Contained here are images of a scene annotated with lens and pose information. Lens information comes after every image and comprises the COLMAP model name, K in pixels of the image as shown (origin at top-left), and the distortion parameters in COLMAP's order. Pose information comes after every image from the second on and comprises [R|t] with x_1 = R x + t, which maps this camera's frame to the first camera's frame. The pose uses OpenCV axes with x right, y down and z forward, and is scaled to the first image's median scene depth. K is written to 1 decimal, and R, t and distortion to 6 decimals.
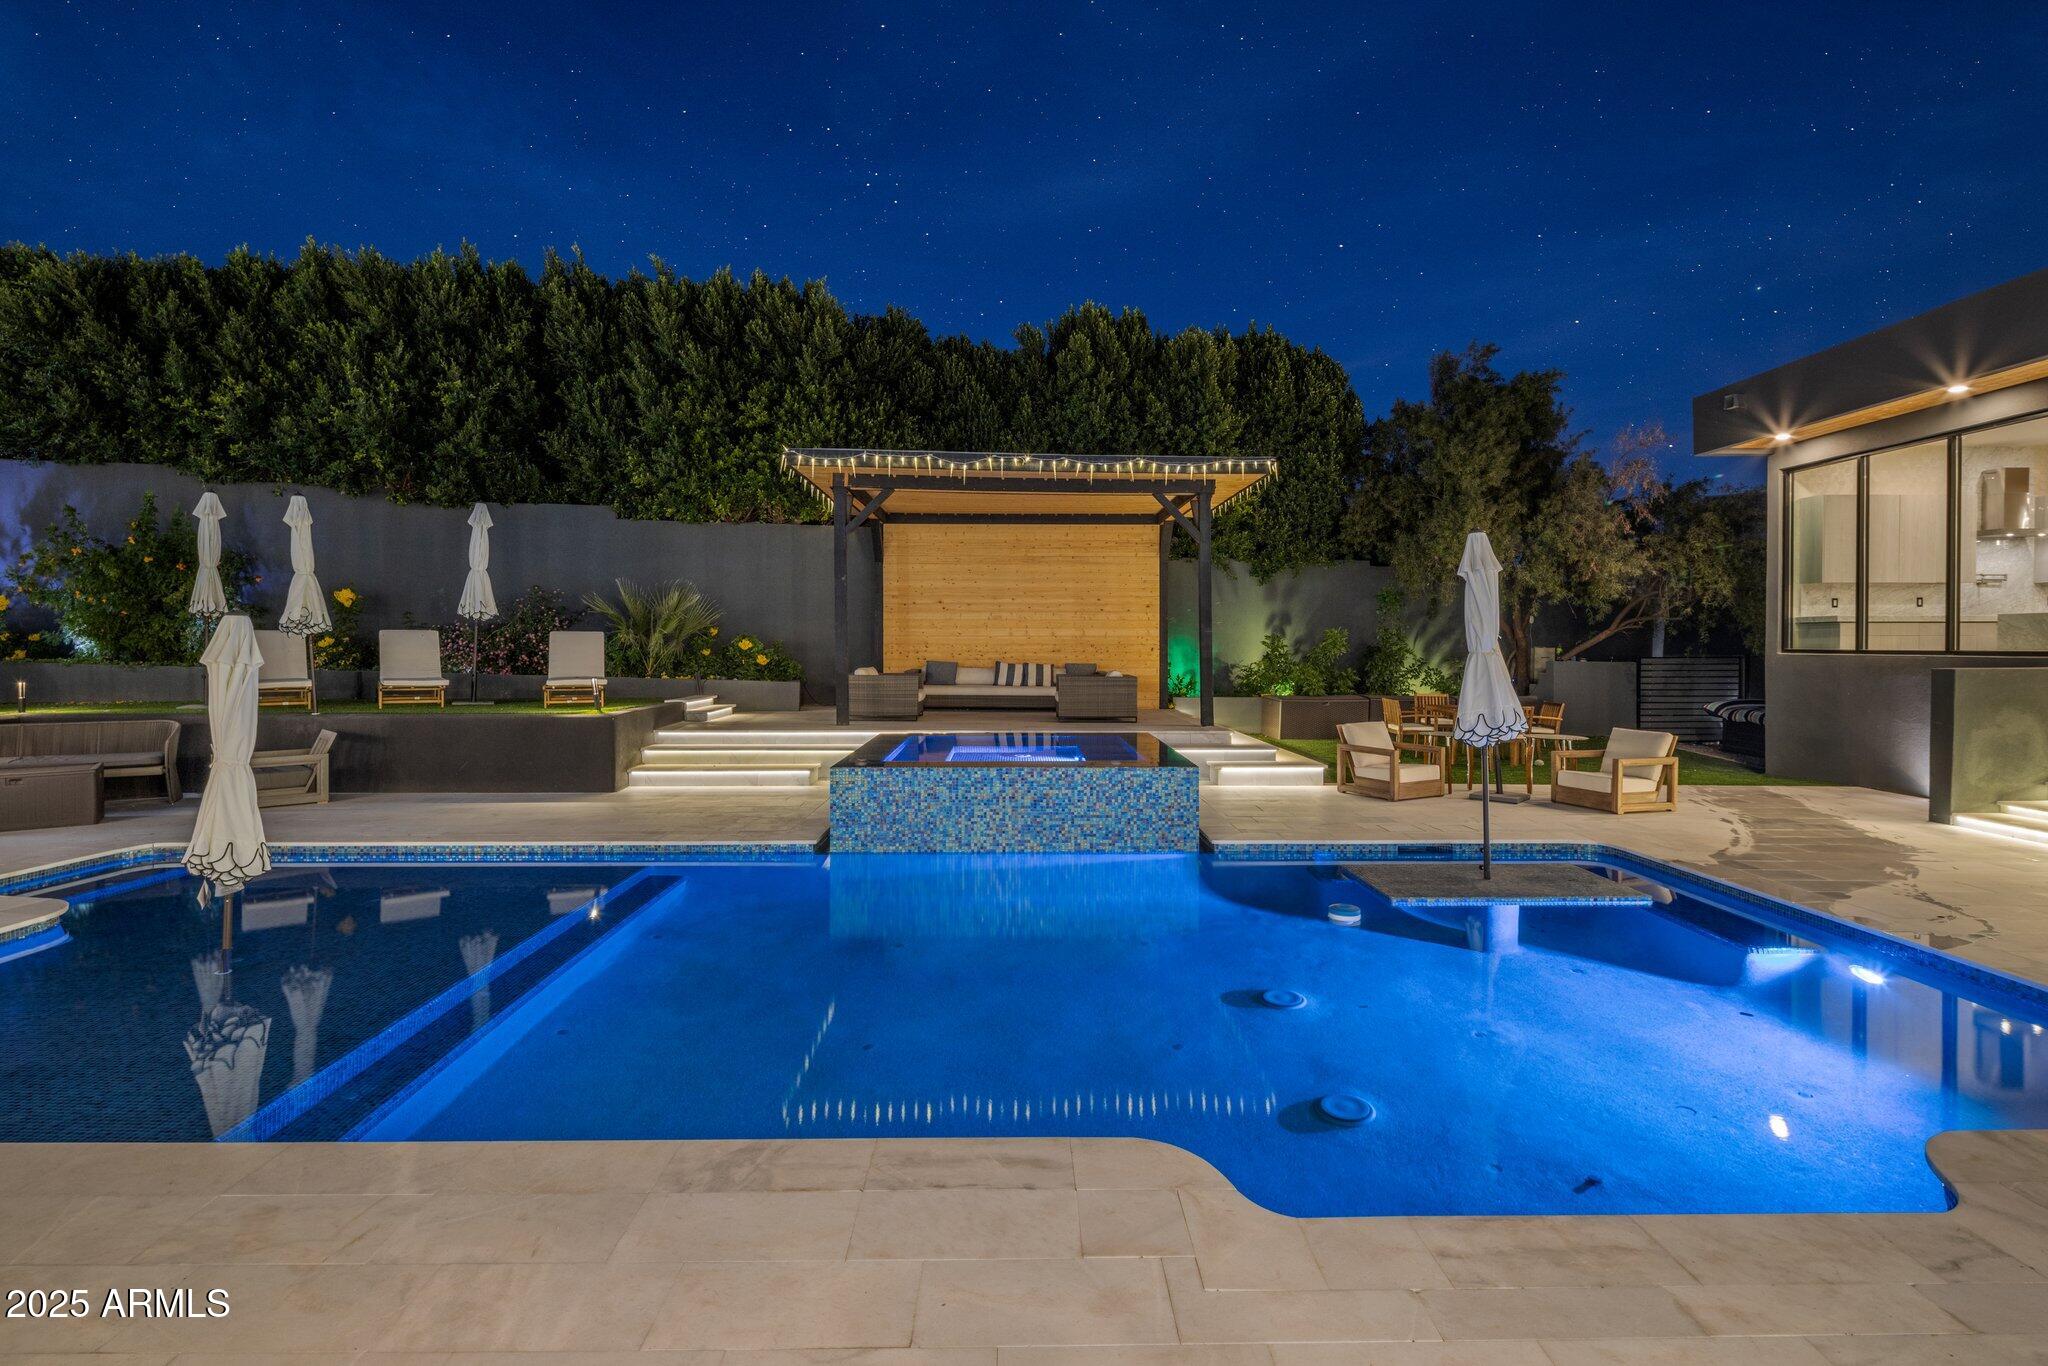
lens RADIAL K [[997.6, 0, 1023.6], [0, 997.6, 644.2], [0, 0, 1]] dist [0.000306, -0.000436]
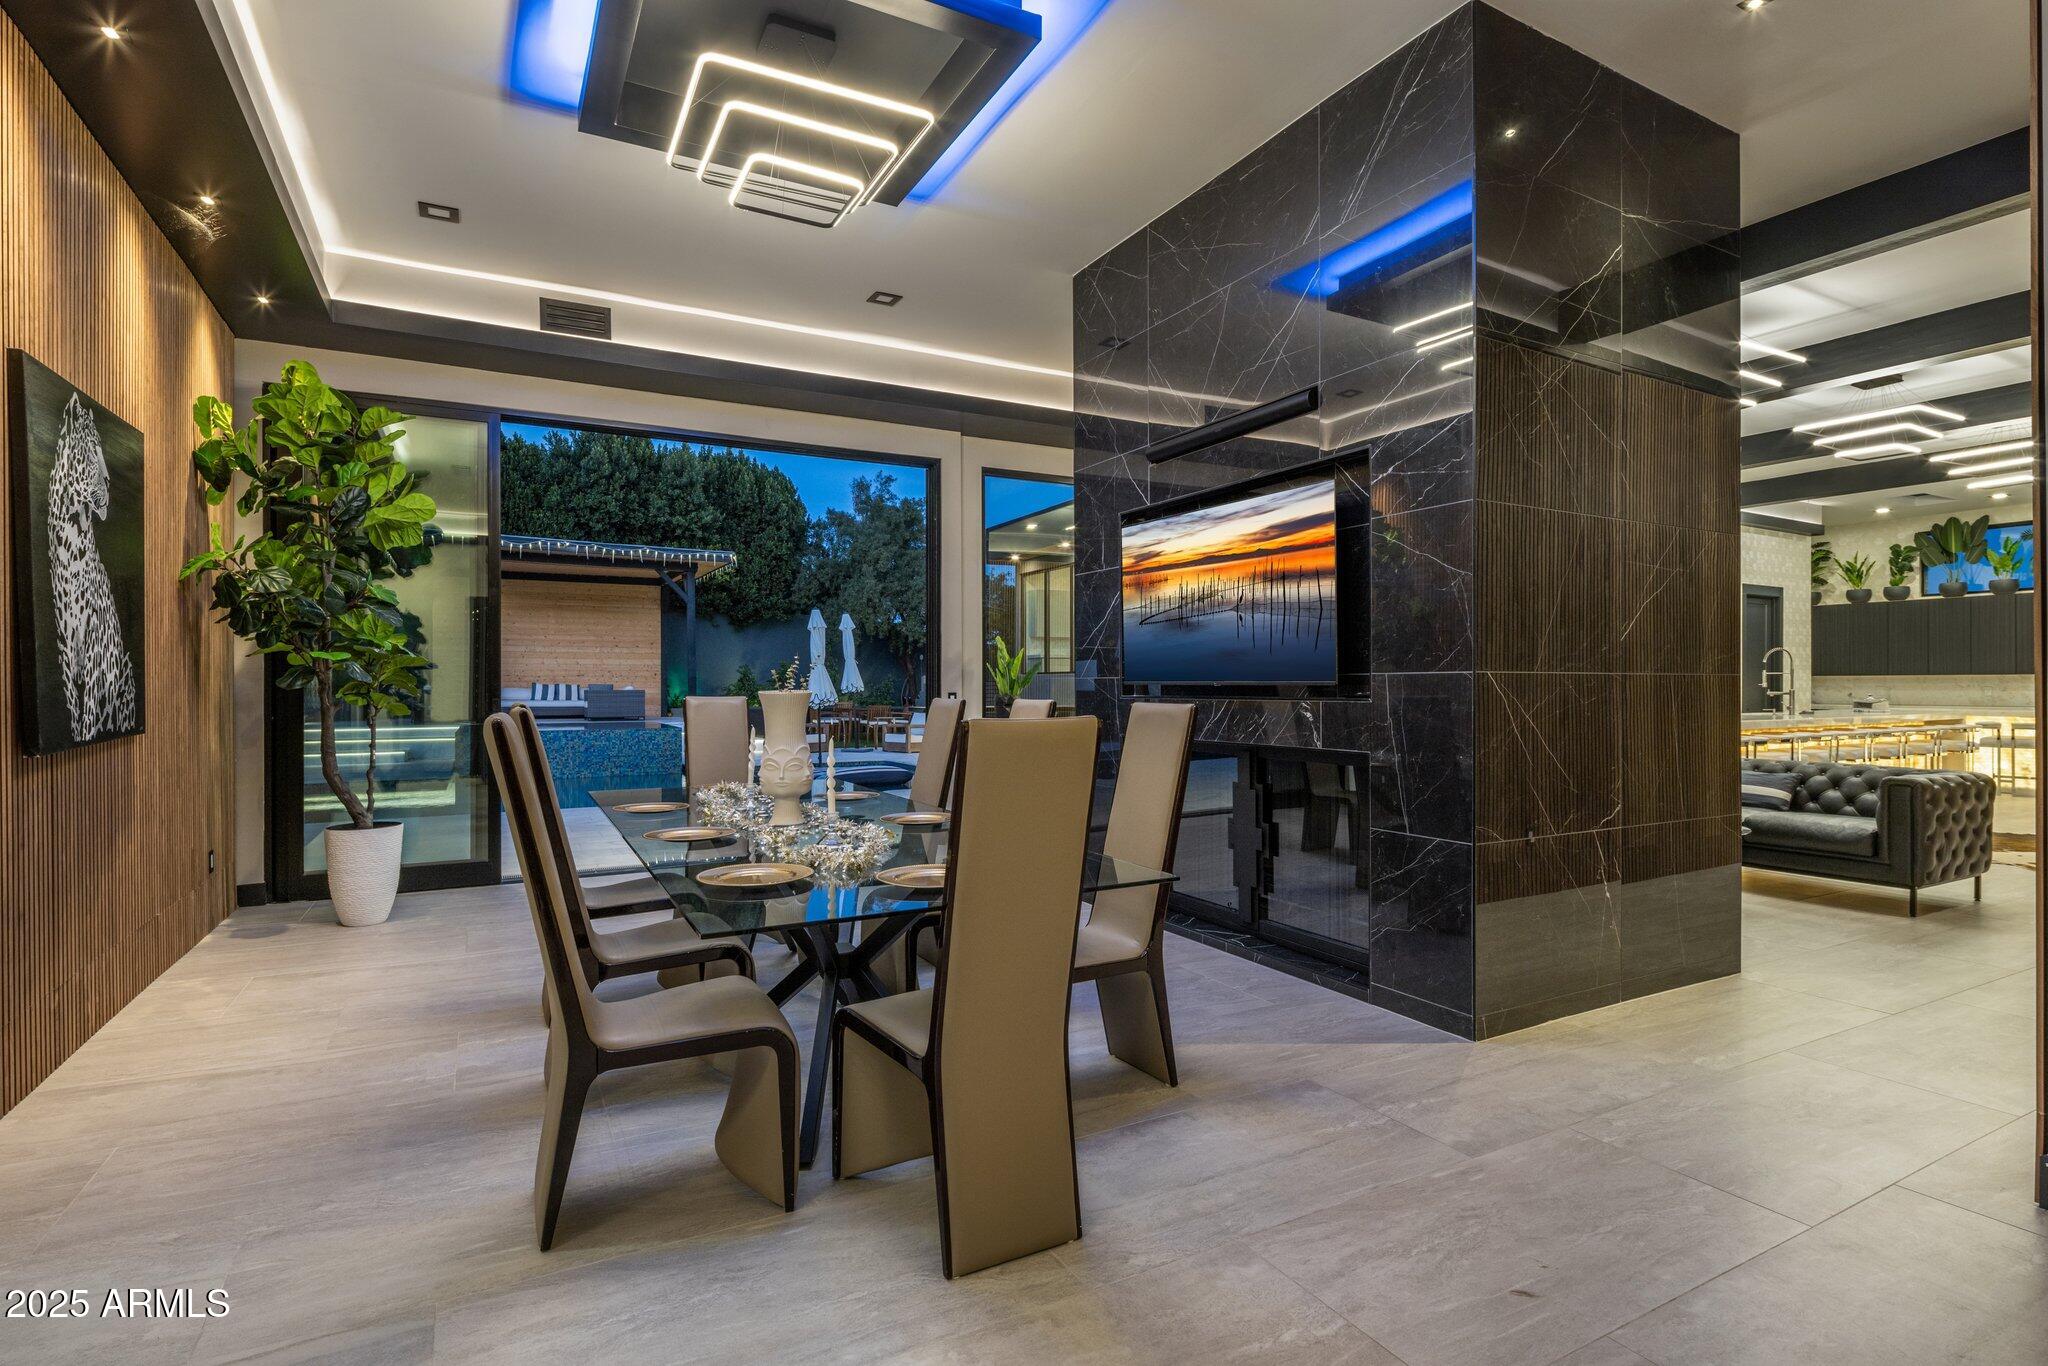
lens RADIAL K [[1000.9, 0, 1024.0], [0, 1000.9, 683.0], [0, 0, 1]] dist [0.002011, 0.000034]
pose [[0.886165, -0.001331, 0.463368, -0.074348], [0.003789, 0.999983, -0.004374, 0.029432], [-0.463355, 0.005632, 0.886155, -0.569229]]
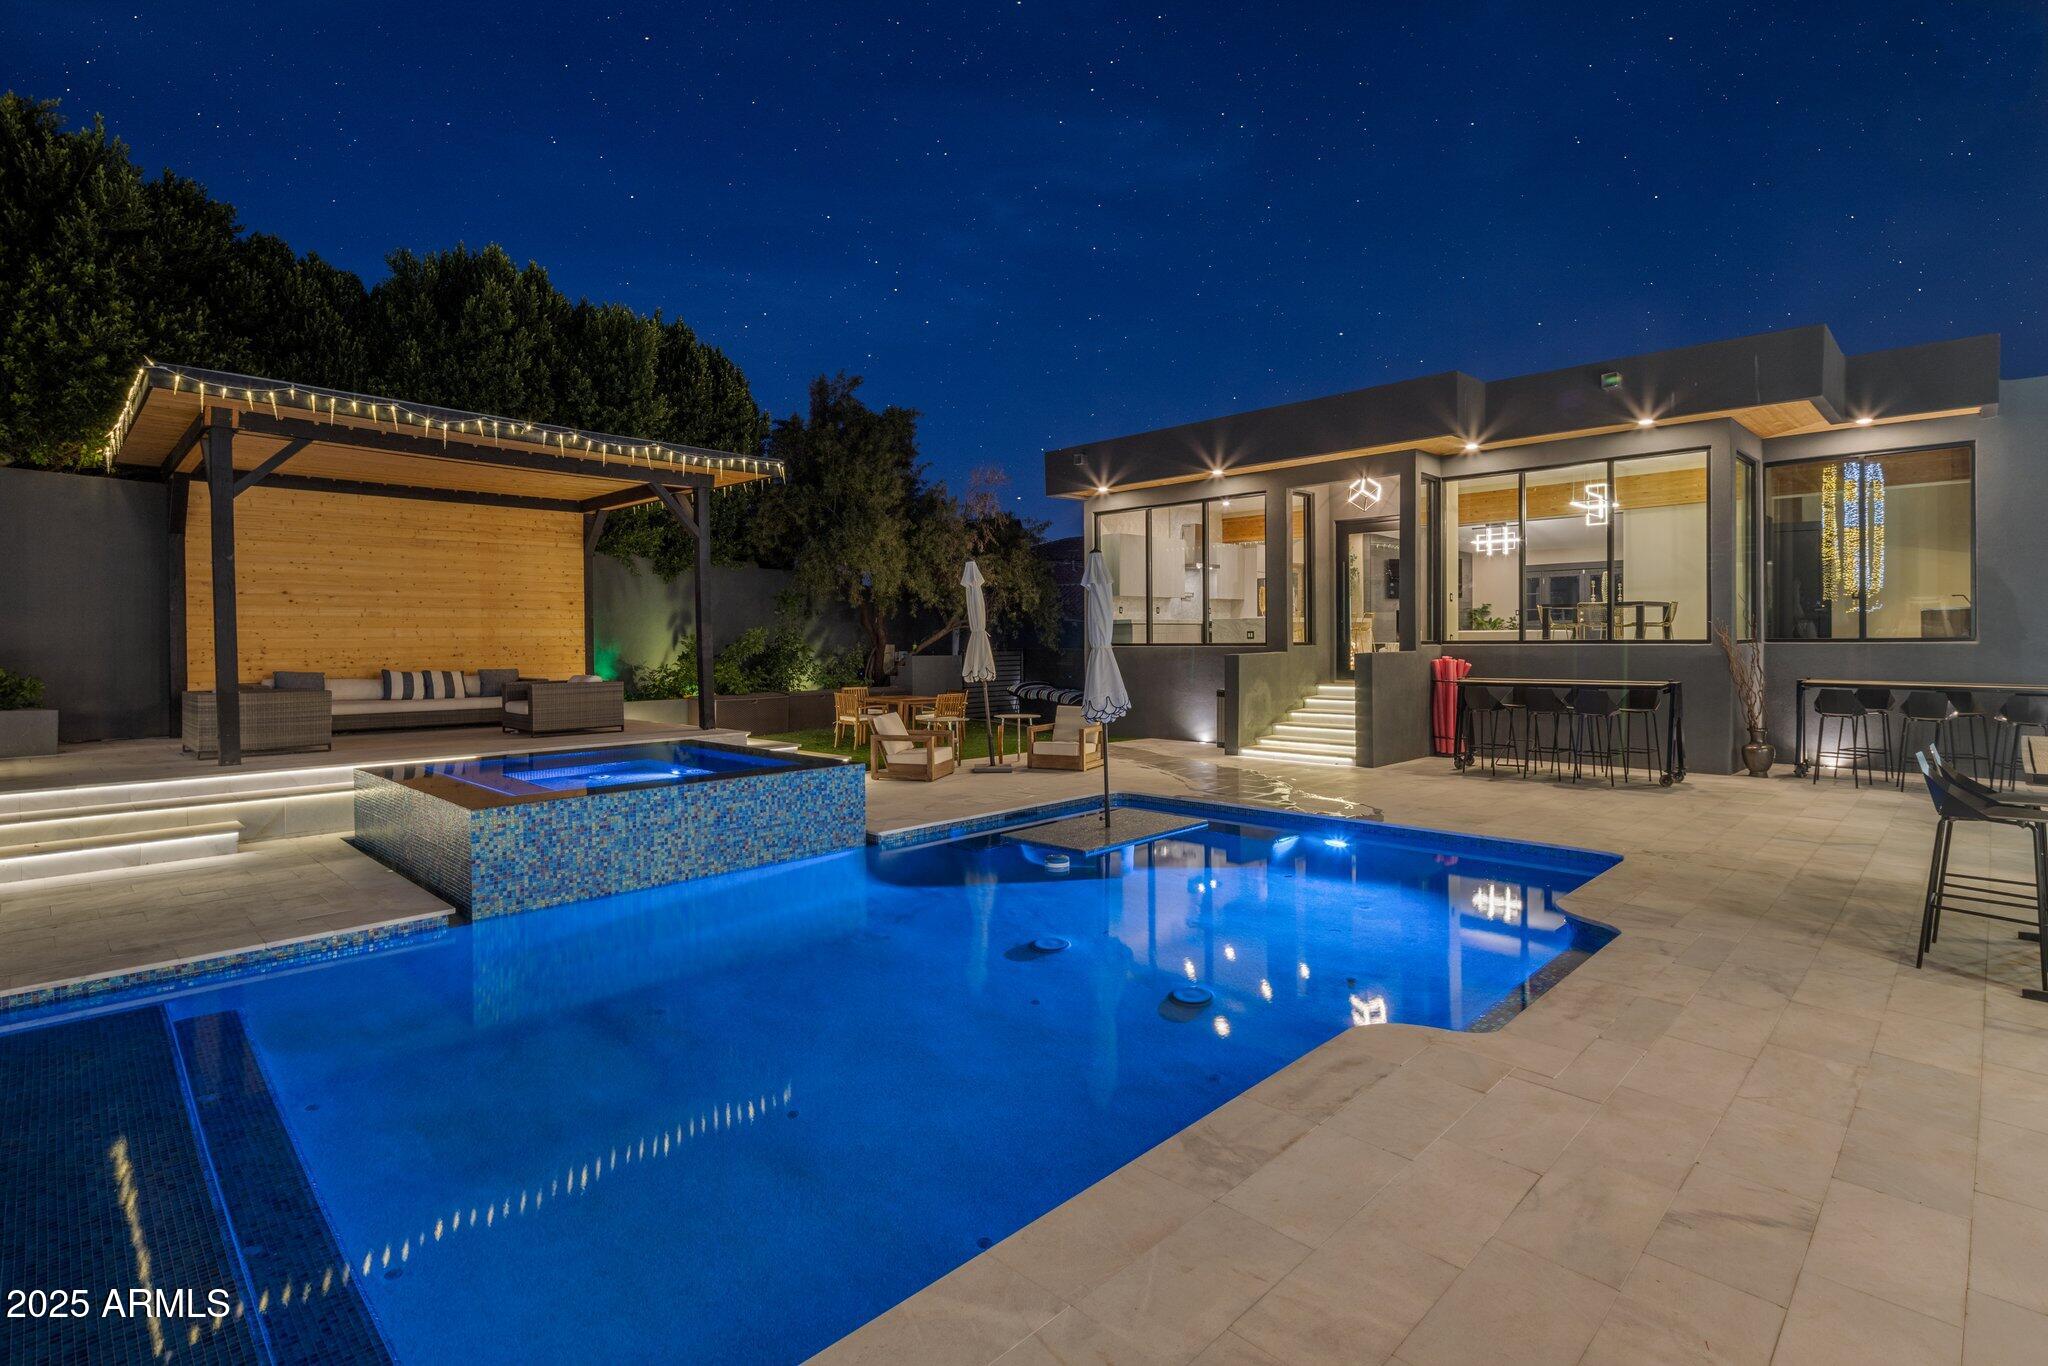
lens RADIAL K [[997.6, 0, 1023.6], [0, 997.6, 644.2], [0, 0, 1]] dist [0.000306, -0.000436]
pose [[0.708301, -0.011339, 0.705819, -0.256291], [0.010473, 0.999930, 0.005554, -0.002328], [-0.705832, 0.003458, 0.708370, 0.091623]]
